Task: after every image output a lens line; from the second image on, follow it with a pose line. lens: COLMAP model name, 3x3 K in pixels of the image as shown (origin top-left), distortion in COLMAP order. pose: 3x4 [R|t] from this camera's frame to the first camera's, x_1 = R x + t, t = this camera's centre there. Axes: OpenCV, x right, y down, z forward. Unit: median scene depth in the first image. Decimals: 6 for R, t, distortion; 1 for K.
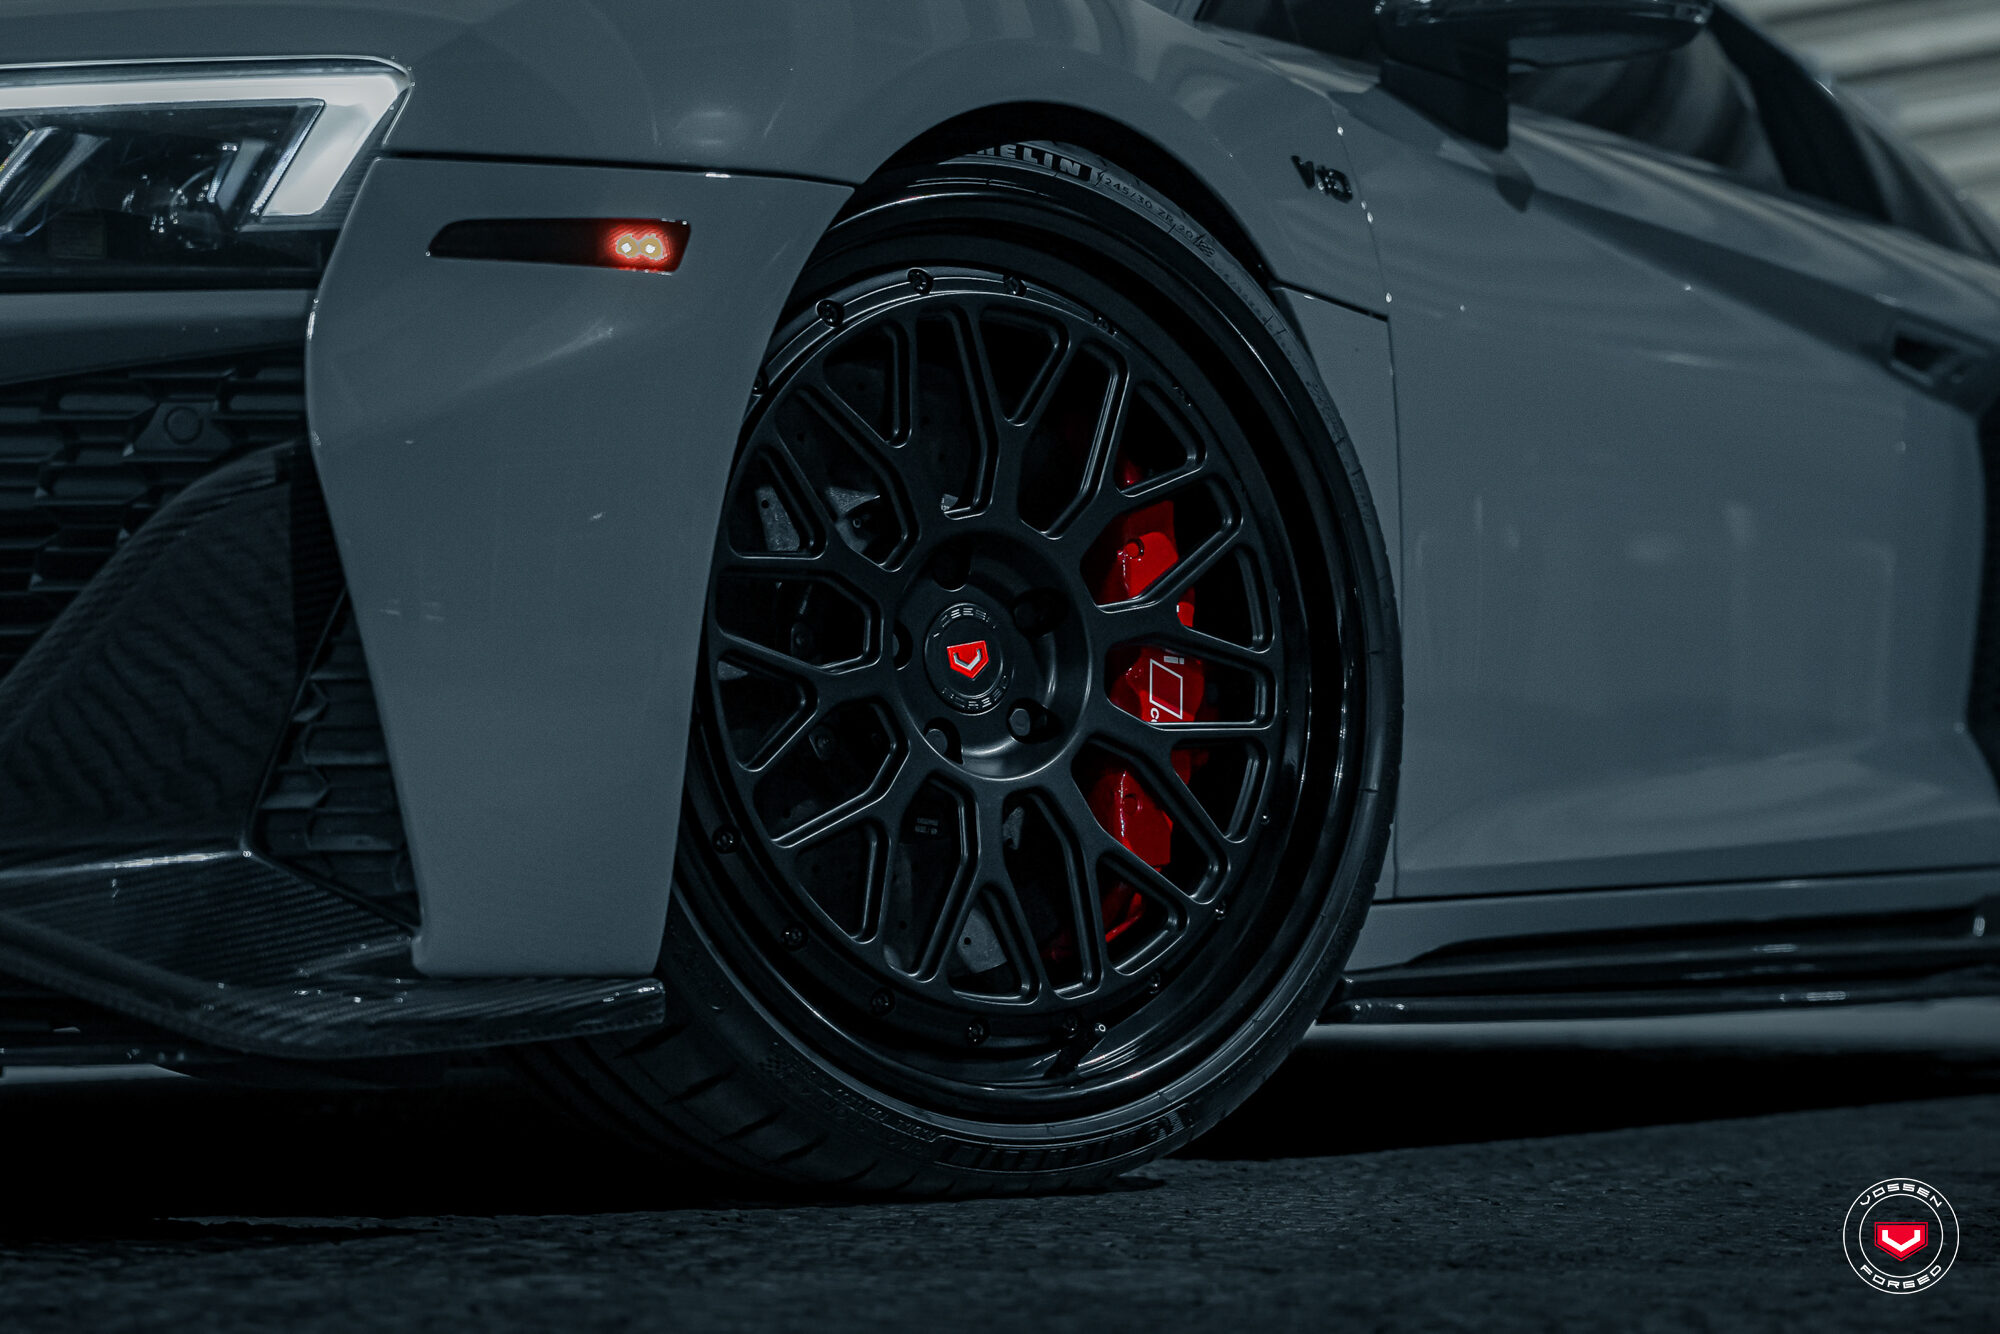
lens RADIAL K [[3884.9, 0, 1001.9], [0, 3884.9, 667.2], [0, 0, 1]] dist [-0.136194, 0.000000]
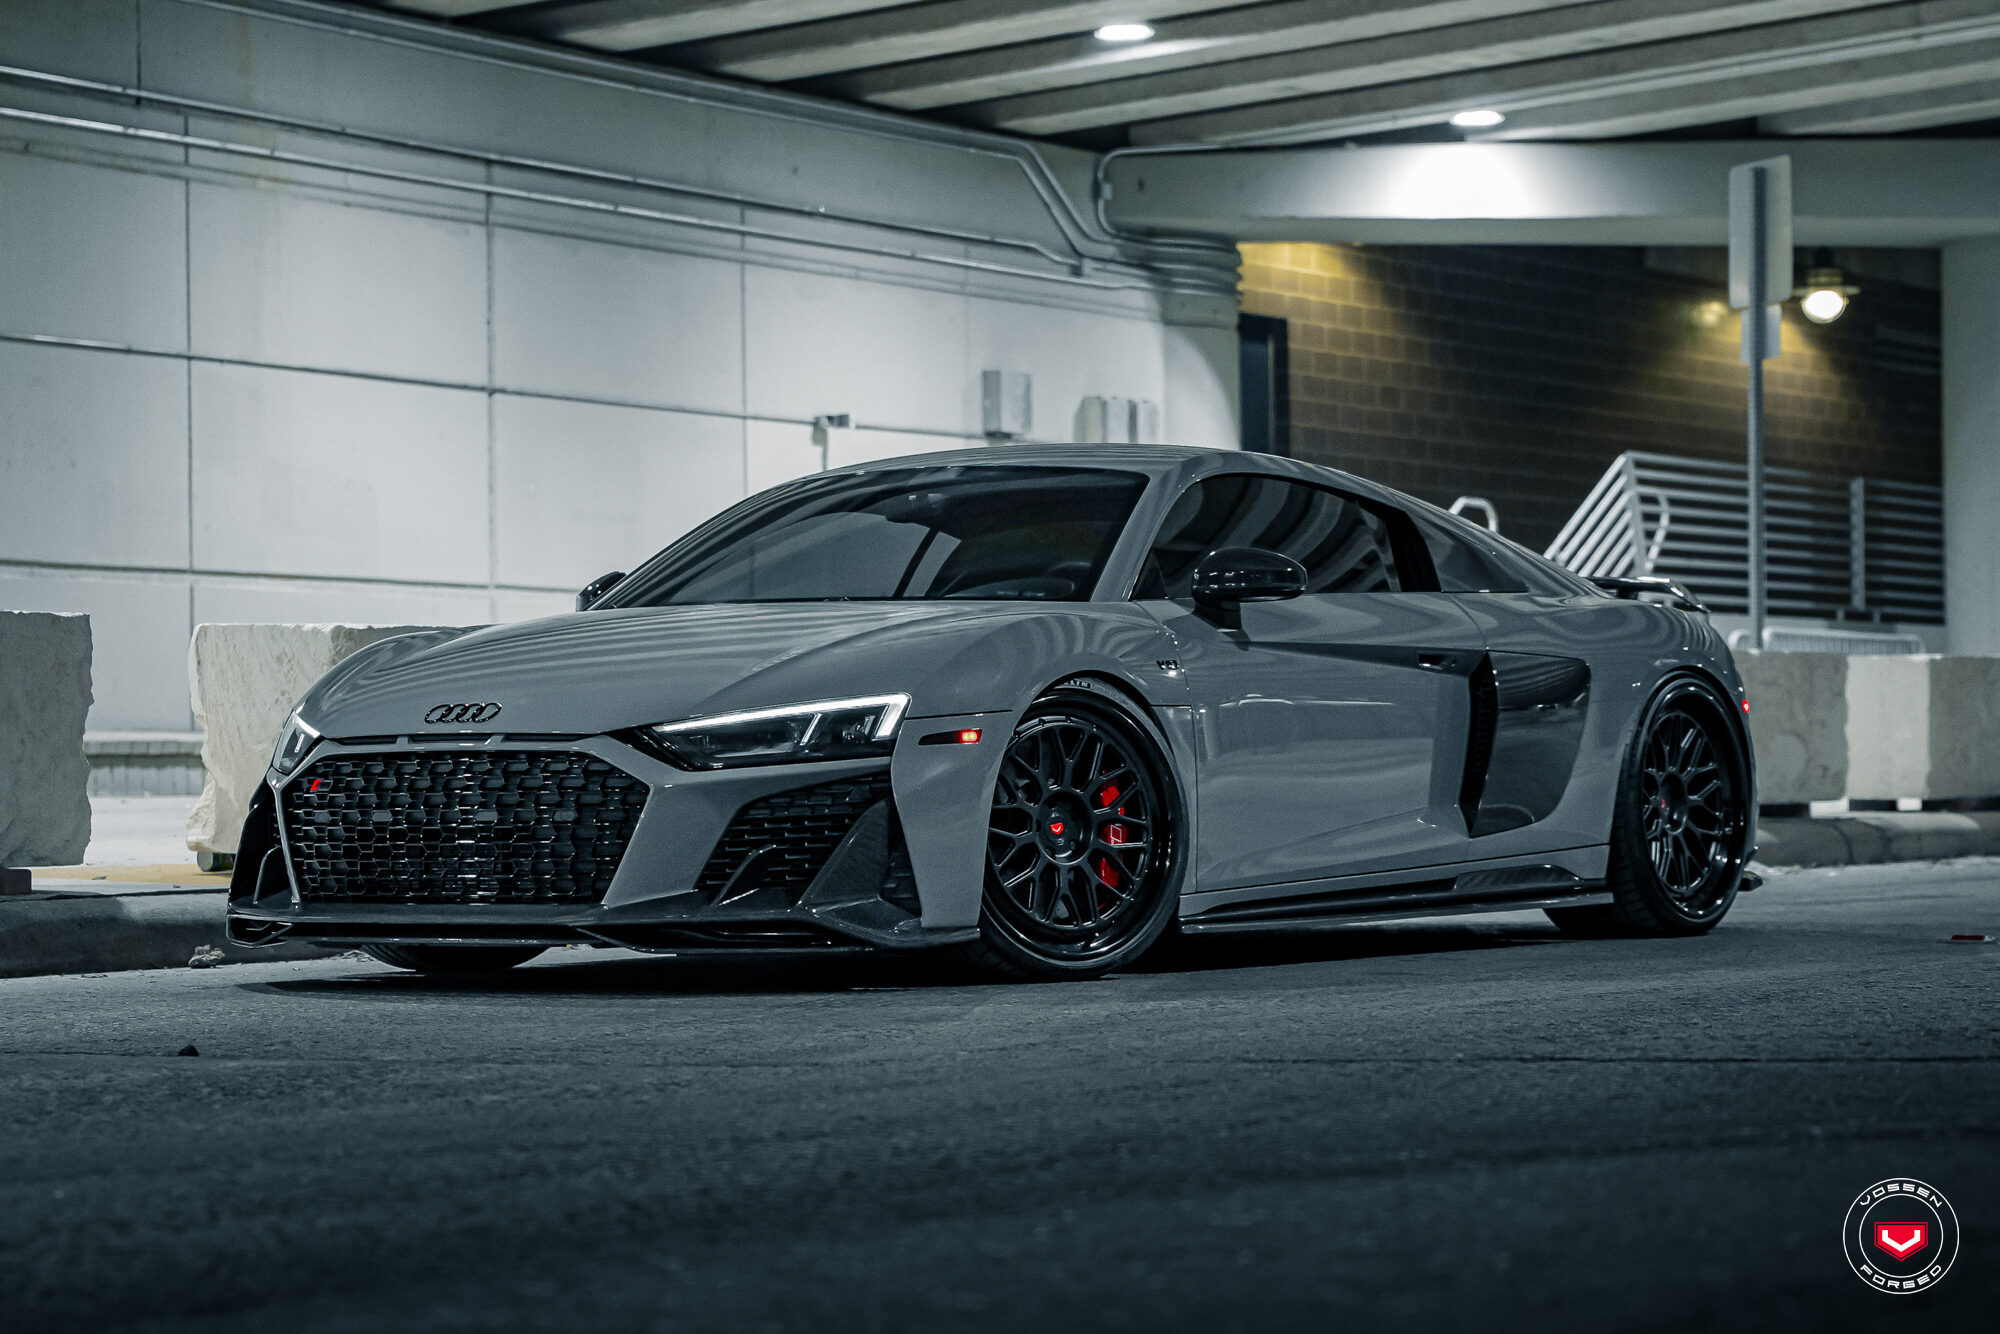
lens RADIAL K [[4870.5, 0, 999.3], [0, 4870.5, 667.6], [0, 0, 1]] dist [-0.011984, 0.000000]
pose [[0.999454, -0.014064, -0.029896, 0.071574], [0.015645, 0.998455, 0.053314, -0.380618], [0.029100, -0.053752, 0.998130, -3.353959]]
